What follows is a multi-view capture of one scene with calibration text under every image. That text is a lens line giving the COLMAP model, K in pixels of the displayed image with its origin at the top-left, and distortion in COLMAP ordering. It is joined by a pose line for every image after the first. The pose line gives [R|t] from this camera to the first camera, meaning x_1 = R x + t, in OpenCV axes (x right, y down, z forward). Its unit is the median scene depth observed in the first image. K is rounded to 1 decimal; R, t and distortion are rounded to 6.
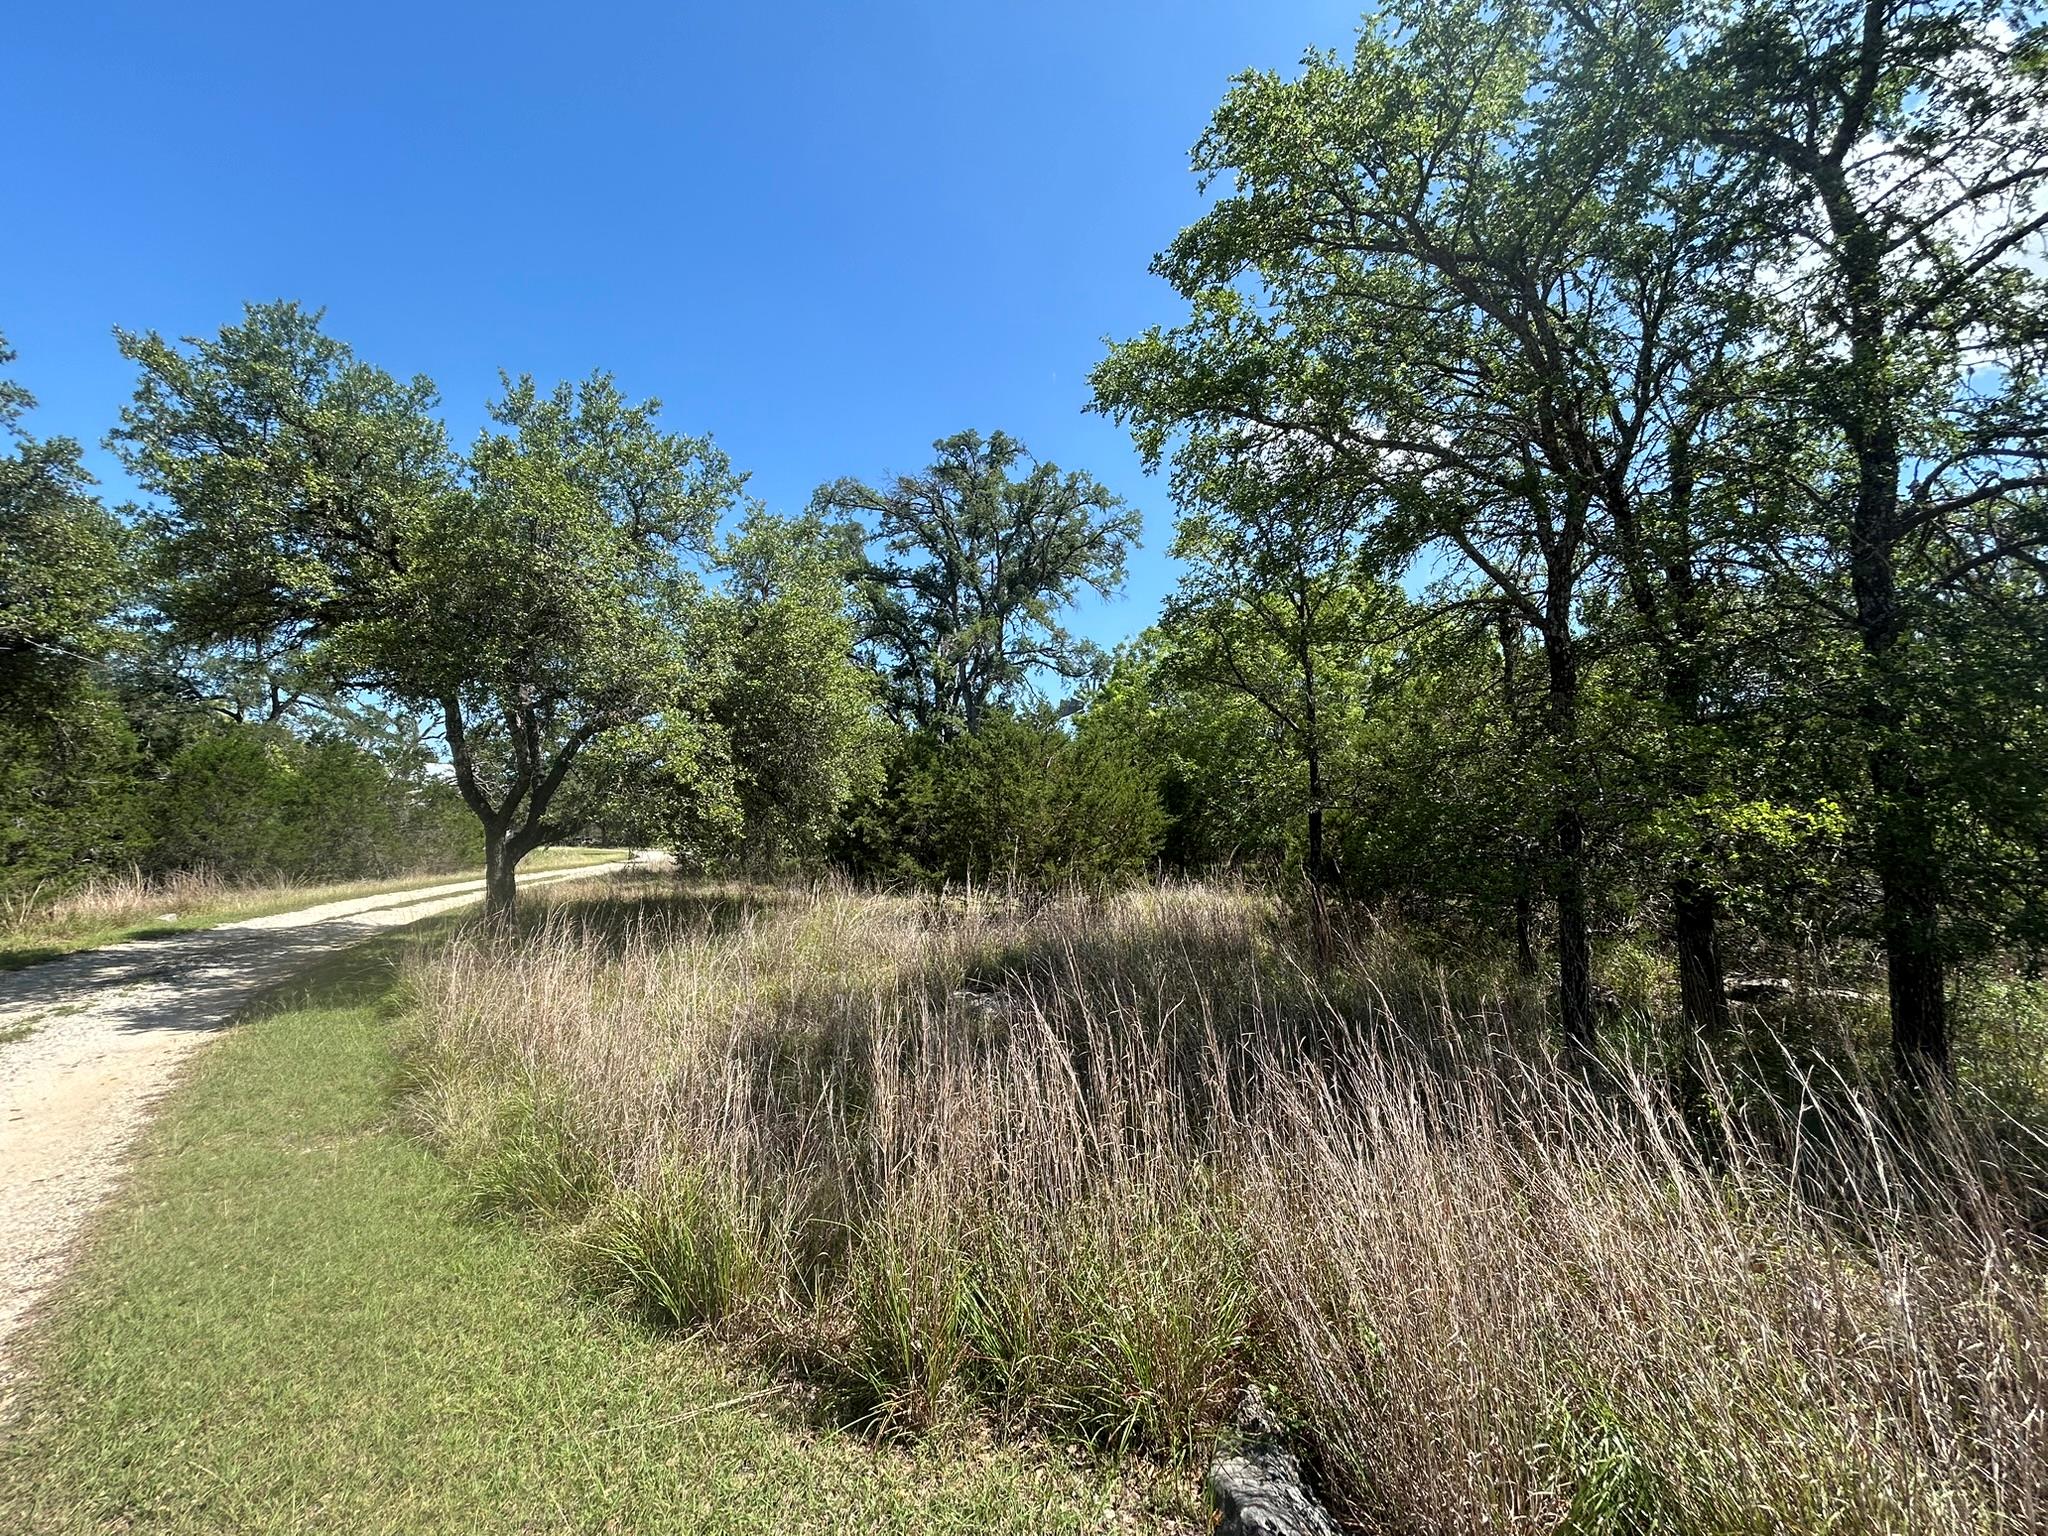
lens RADIAL K [[817.1, 0, 1014.9], [0, 817.1, 769.9], [0, 0, 1]] dist [-0.005333, 0.000187]
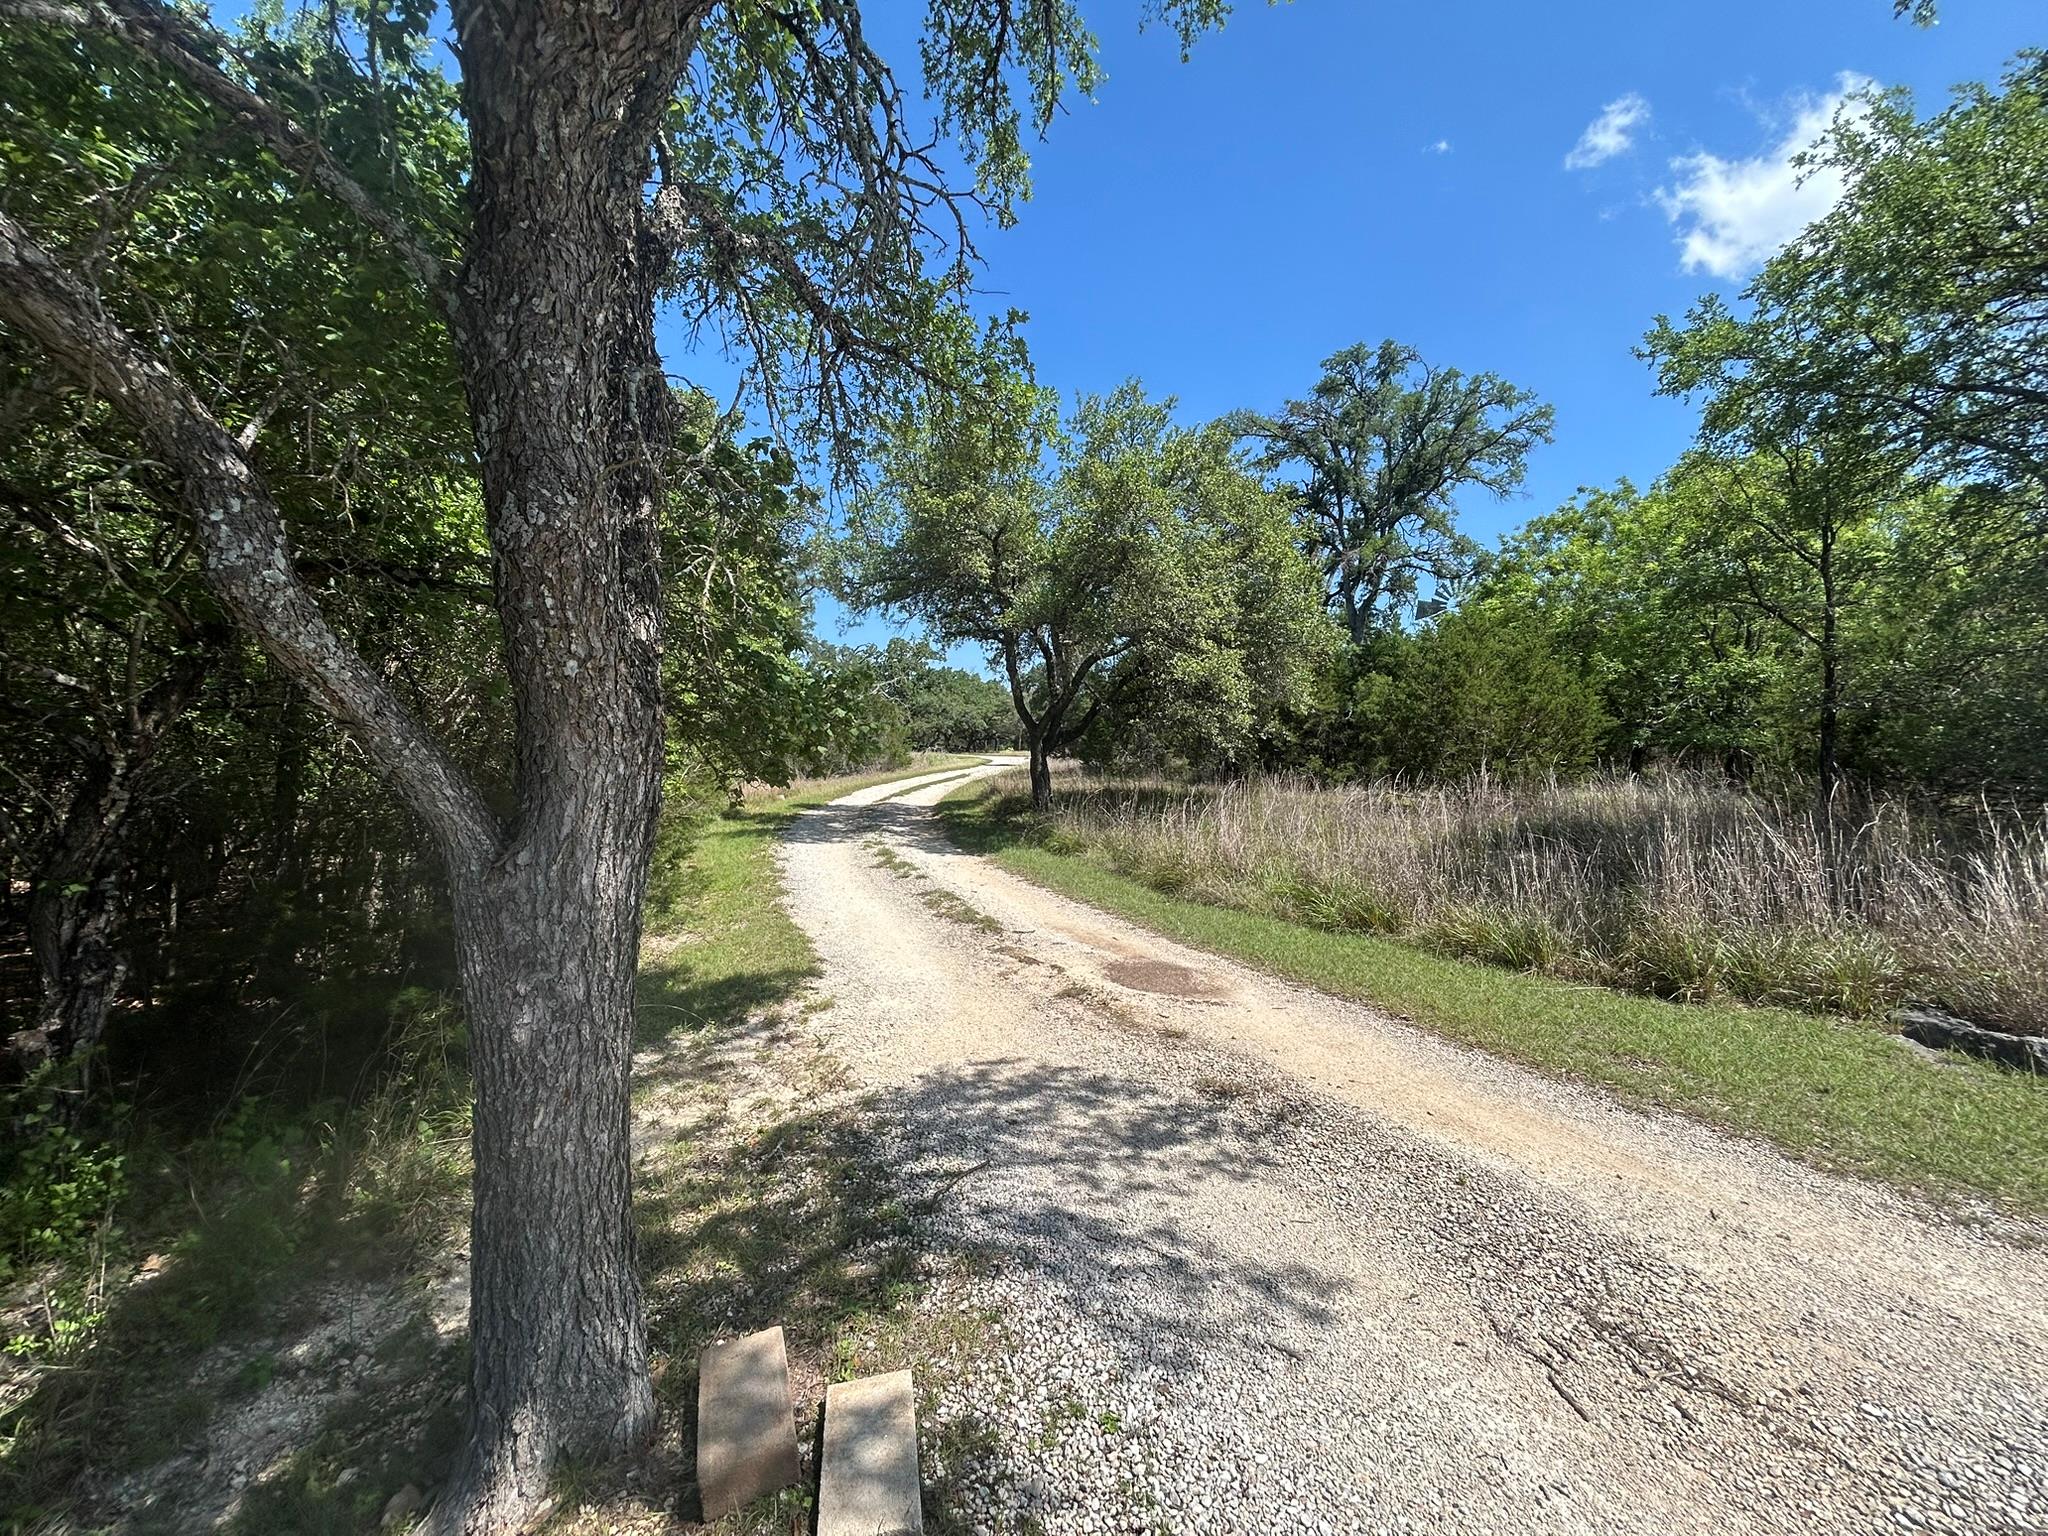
lens RADIAL K [[817.1, 0, 1017.8], [0, 817.1, 762.4], [0, 0, 1]] dist [-0.005333, 0.000187]
pose [[0.942474, 0.006305, -0.334219, -0.187572], [0.028417, 0.994691, 0.098900, -0.012152], [0.333069, -0.102709, 0.937292, -0.260099]]
